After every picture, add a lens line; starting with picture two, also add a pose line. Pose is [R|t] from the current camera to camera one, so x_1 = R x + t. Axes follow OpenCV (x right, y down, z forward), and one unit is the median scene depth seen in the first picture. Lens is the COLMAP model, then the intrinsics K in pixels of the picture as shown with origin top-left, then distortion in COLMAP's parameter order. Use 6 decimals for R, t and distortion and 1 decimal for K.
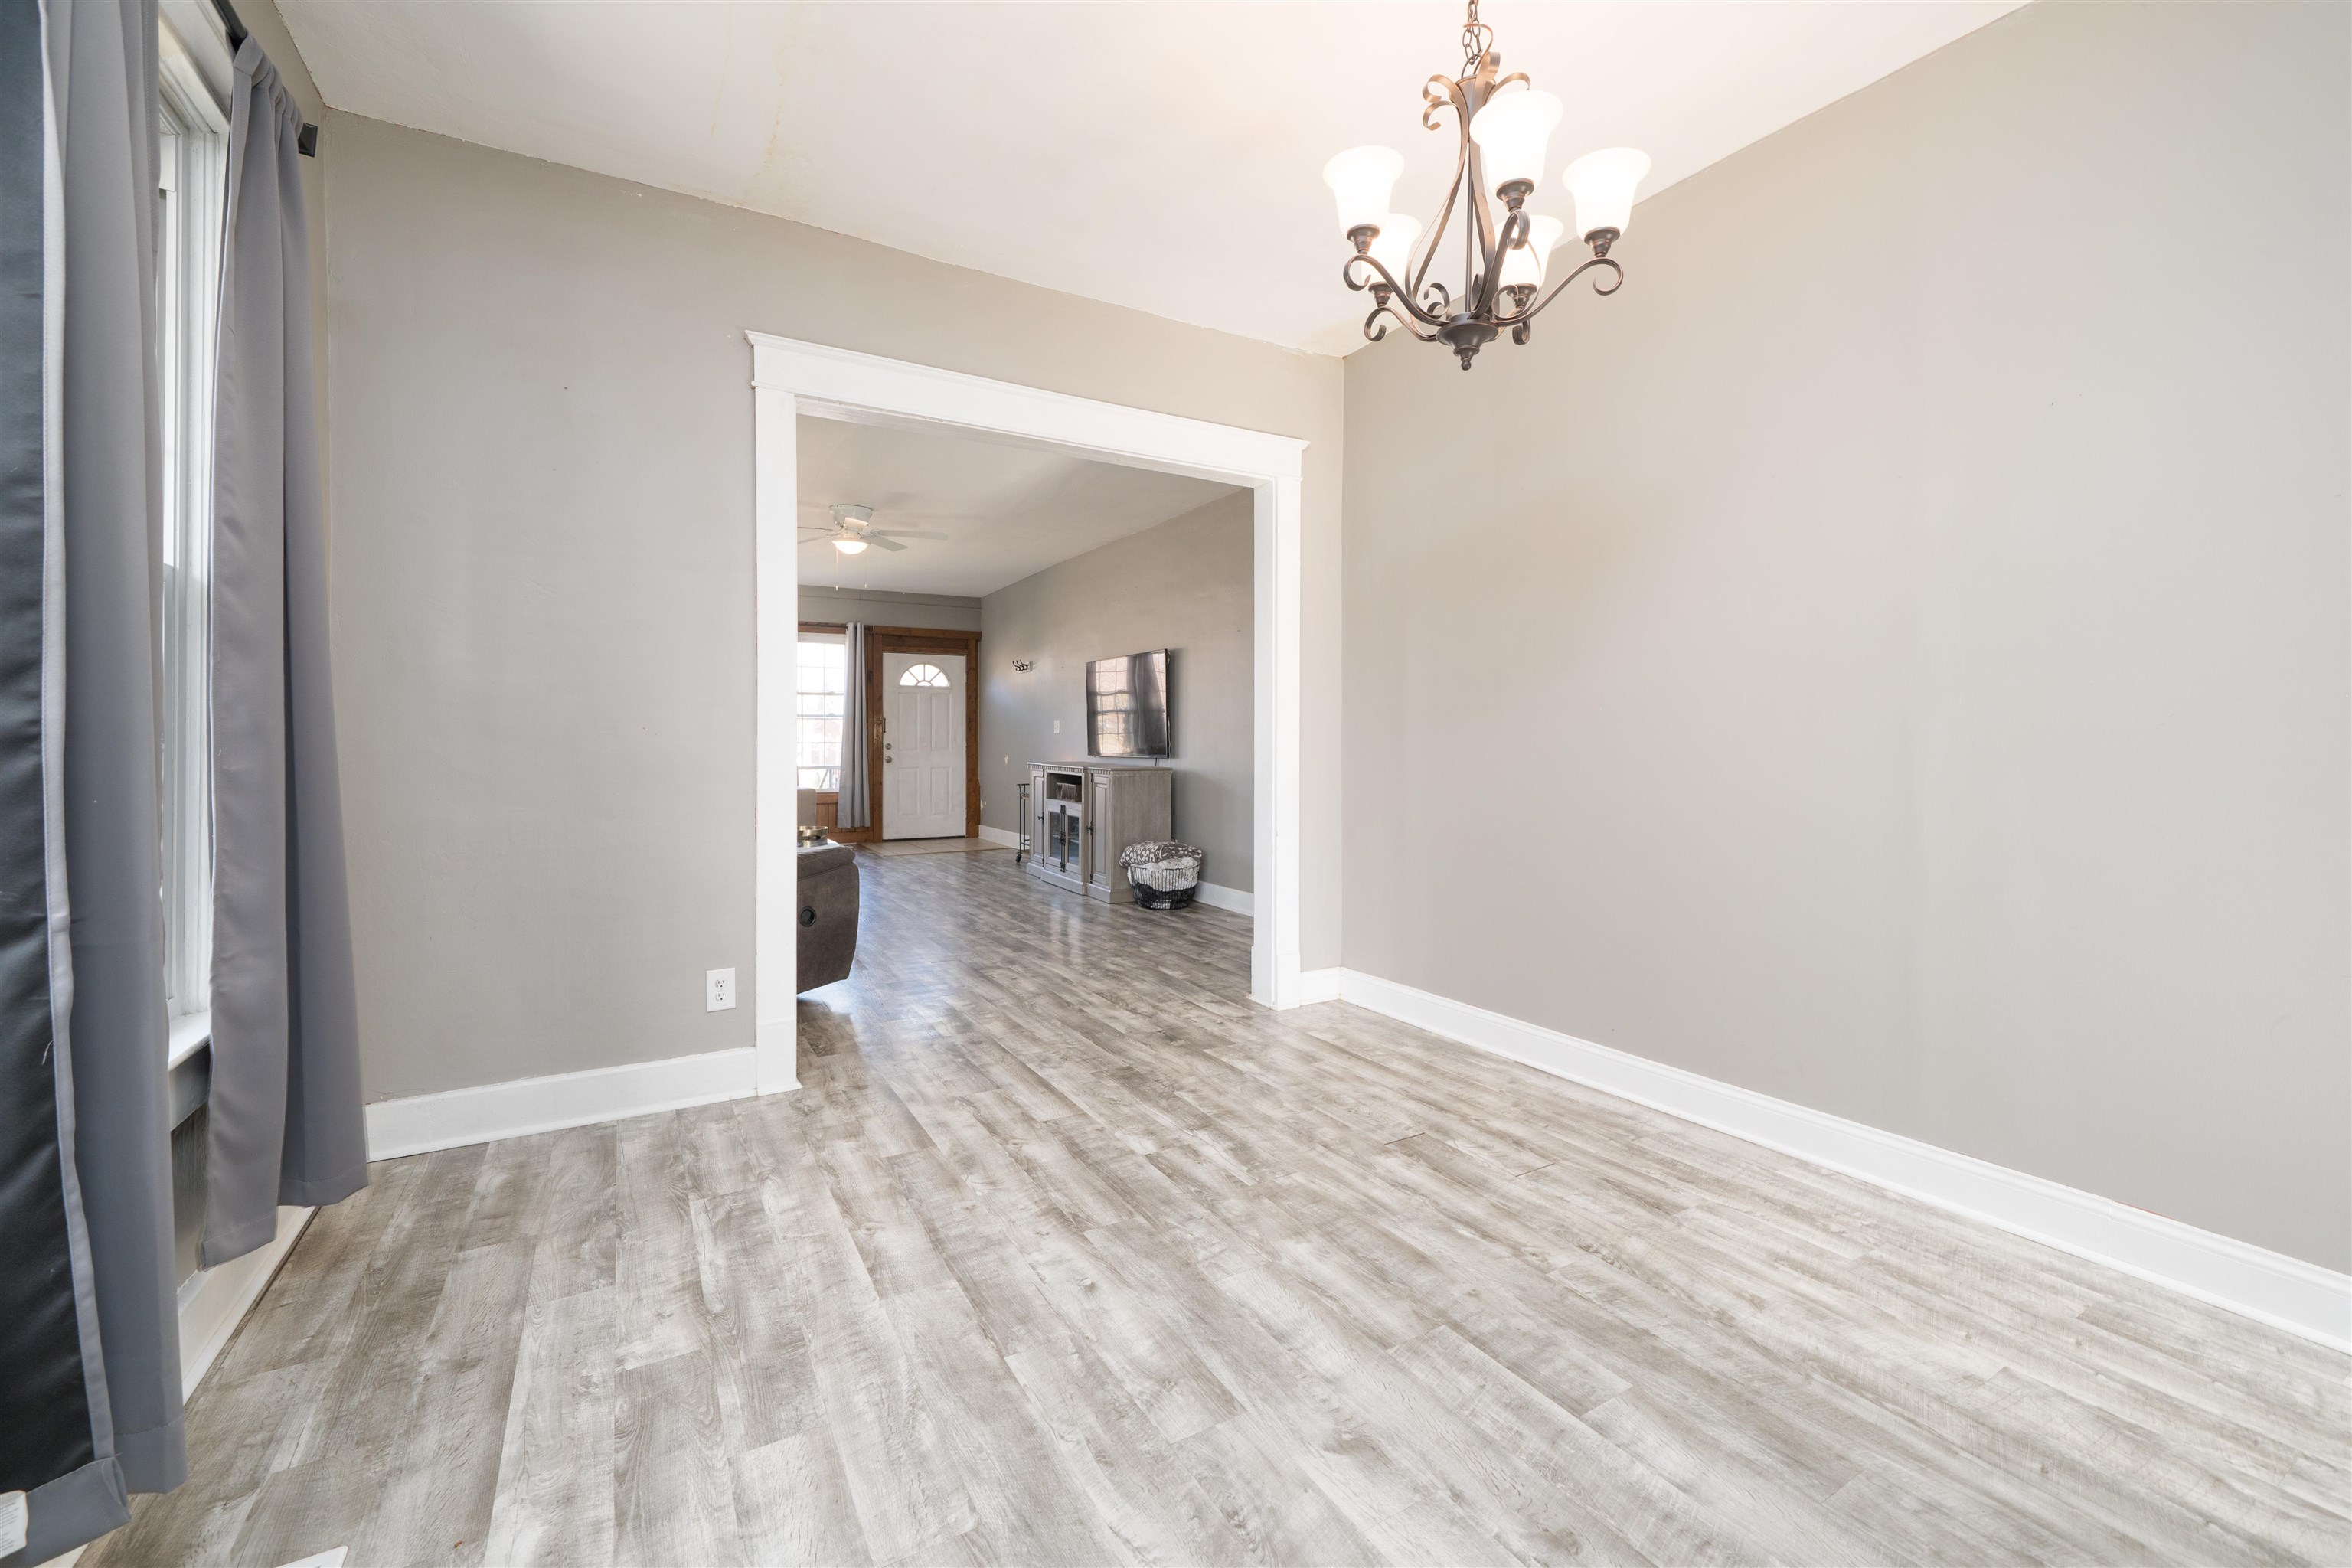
lens RADIAL K [[954.7, 0, 1175.8], [0, 954.7, 765.8], [0, 0, 1]] dist [0.000118, 0.000019]
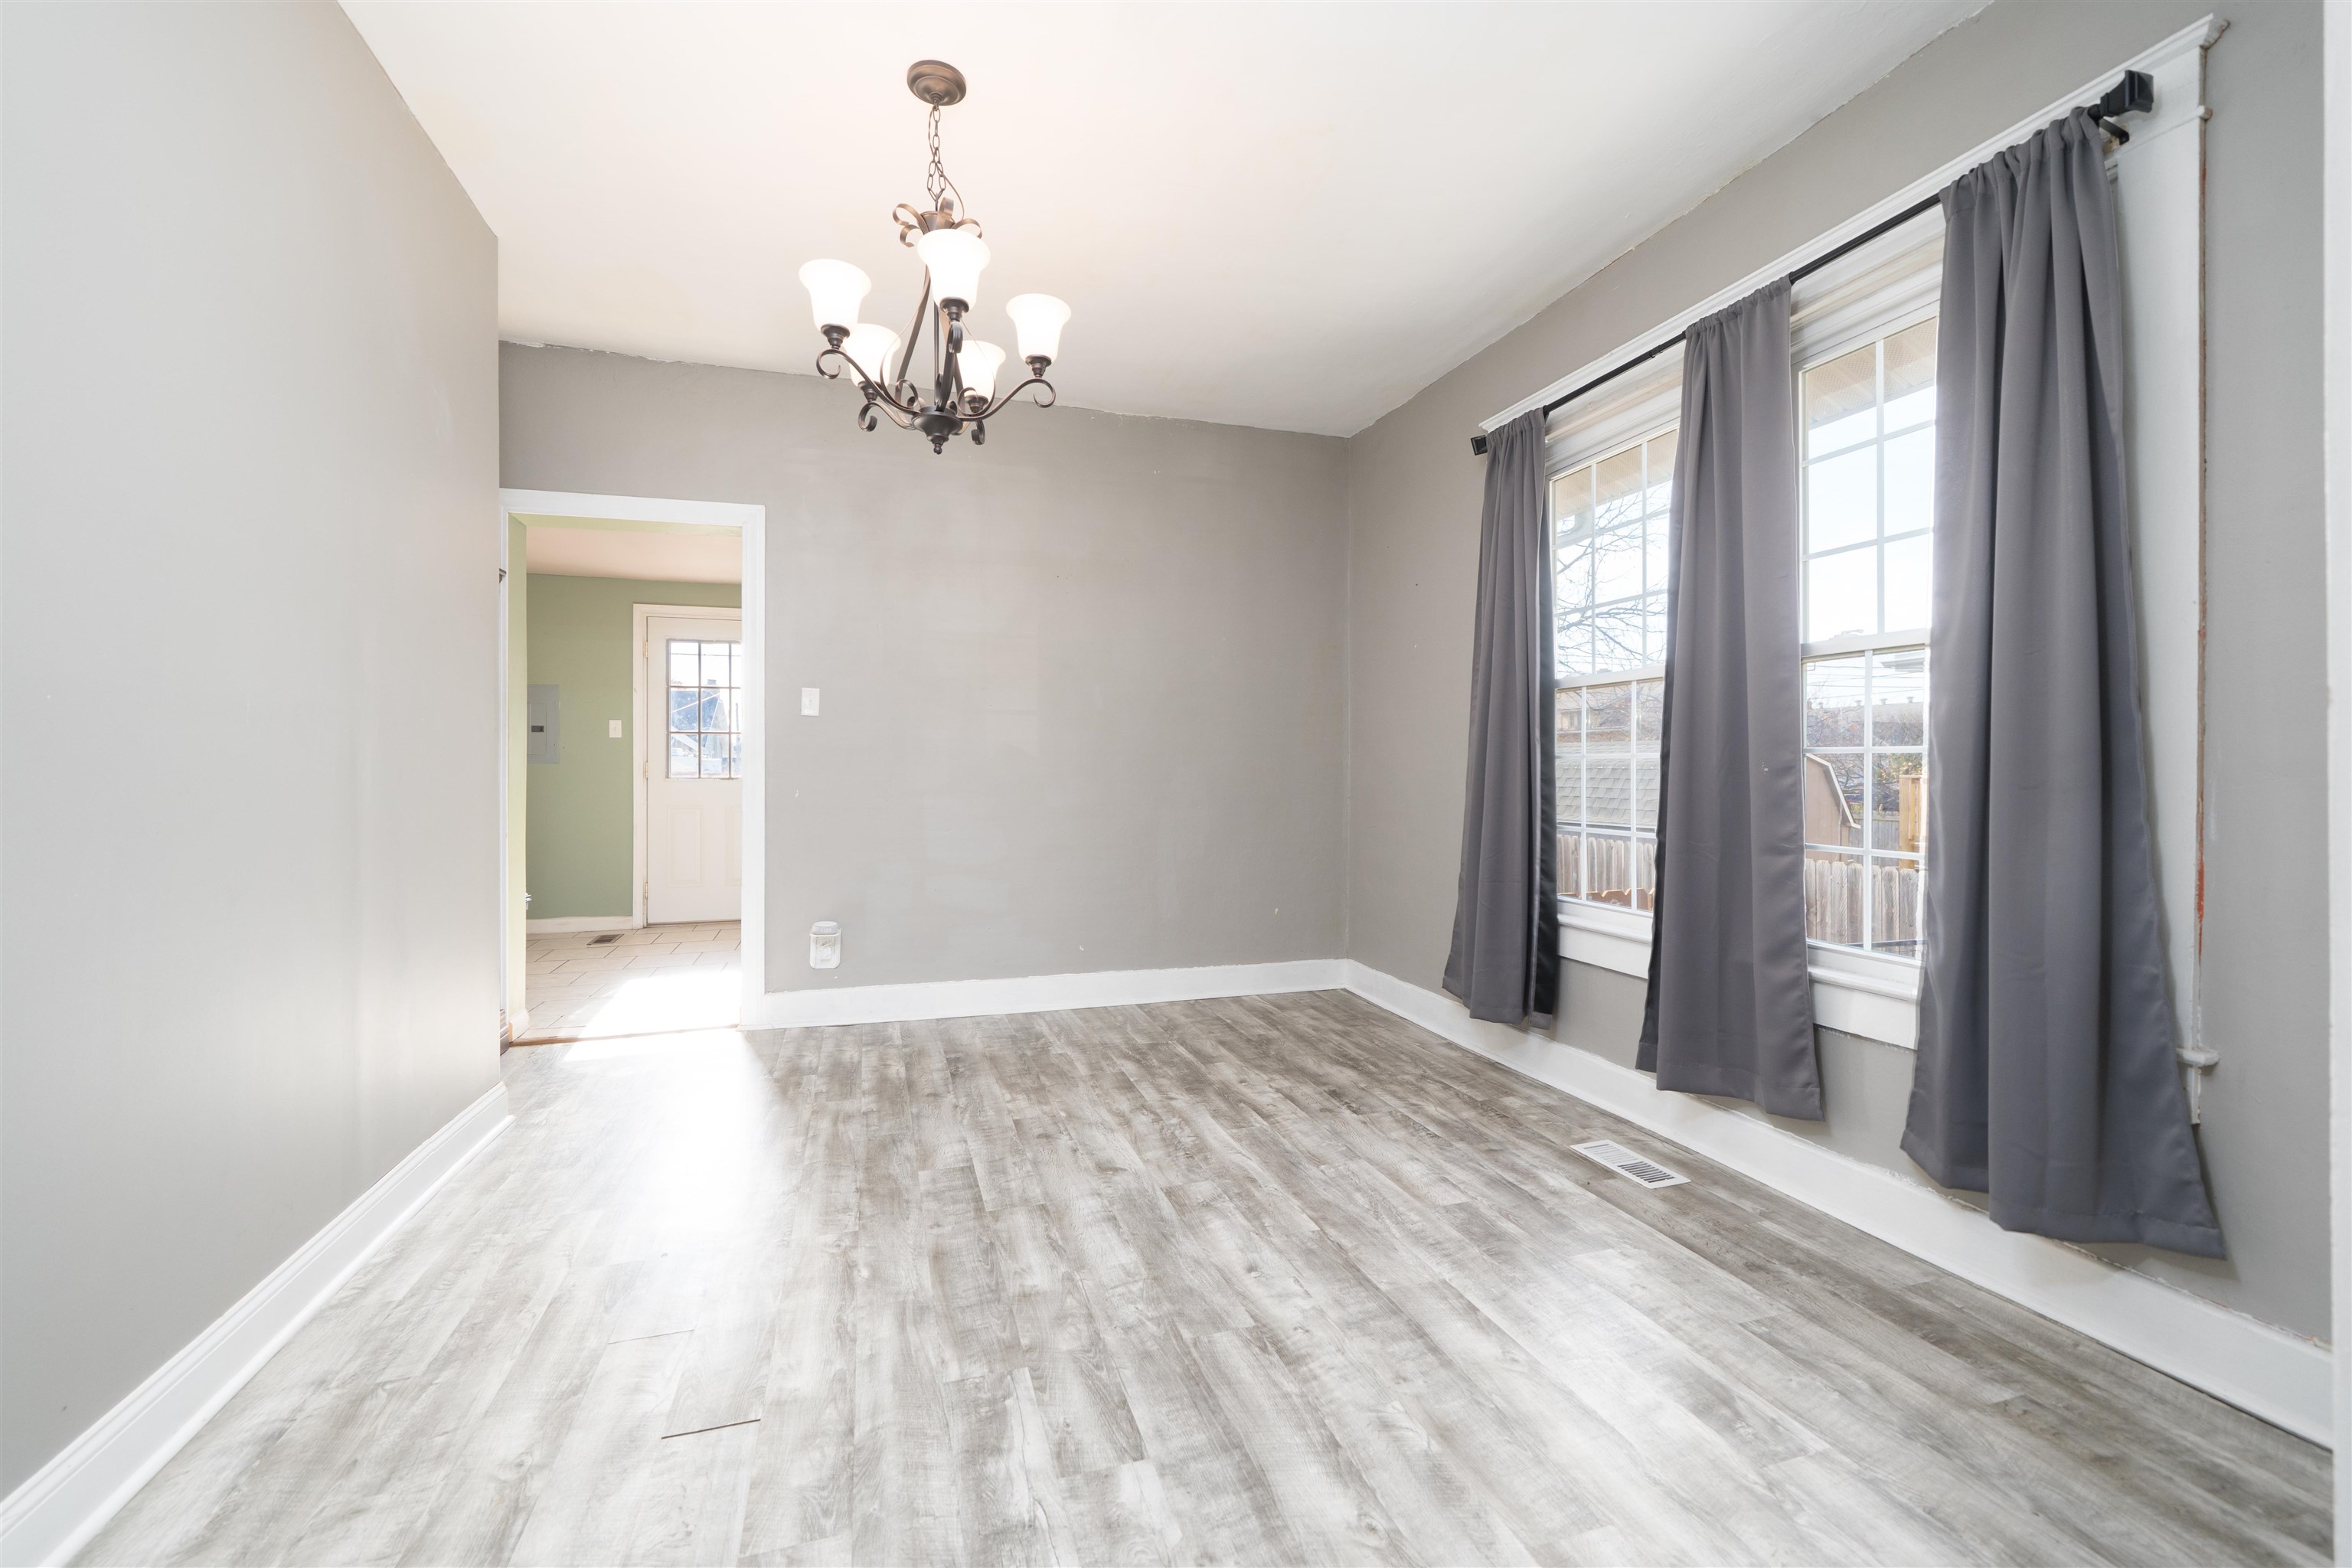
lens RADIAL K [[954.7, 0, 1174.8], [0, 954.7, 769.7], [0, 0, 1]] dist [0.000118, 0.000019]
pose [[-0.977146, 0.000130, 0.212569, -0.224565], [0.005814, 0.999642, 0.026114, -0.048718], [-0.212489, 0.026753, -0.976797, 1.975161]]
